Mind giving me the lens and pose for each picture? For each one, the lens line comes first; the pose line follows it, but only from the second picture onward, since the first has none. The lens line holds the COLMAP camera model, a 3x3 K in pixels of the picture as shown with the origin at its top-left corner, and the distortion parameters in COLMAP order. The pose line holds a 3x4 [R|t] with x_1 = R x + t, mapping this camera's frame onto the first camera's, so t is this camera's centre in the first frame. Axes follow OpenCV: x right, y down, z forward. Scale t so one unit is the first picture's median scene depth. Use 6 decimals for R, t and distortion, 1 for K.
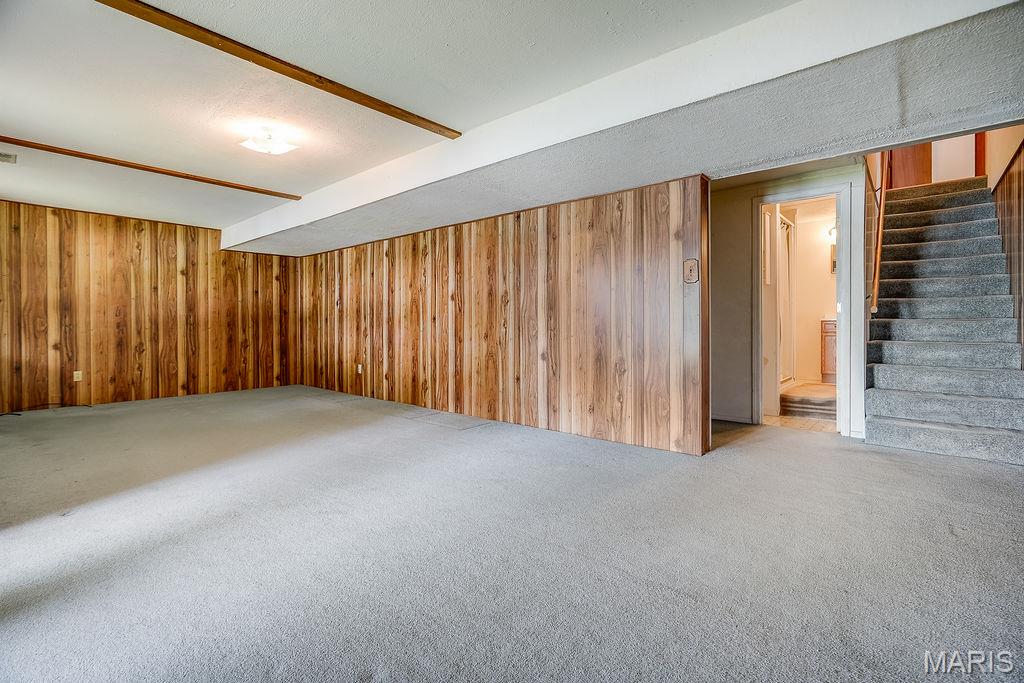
lens RADIAL K [[463.5, 0, 511.9], [0, 463.5, 325.5], [0, 0, 1]] dist [-0.012366, 0.004348]
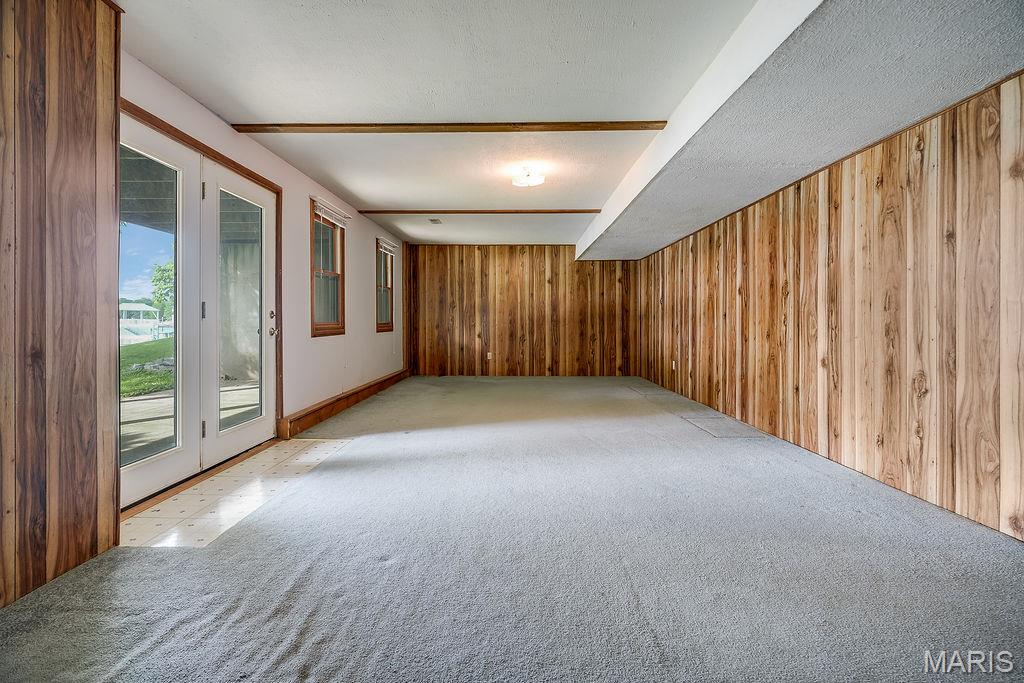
lens RADIAL K [[463.5, 0, 509.8], [0, 463.5, 323.8], [0, 0, 1]] dist [-0.012366, 0.004348]
pose [[0.644655, 0.005194, -0.764456, 0.276922], [-0.004380, 0.999986, 0.003101, 0.001411], [0.764461, 0.001349, 0.644669, 0.091619]]
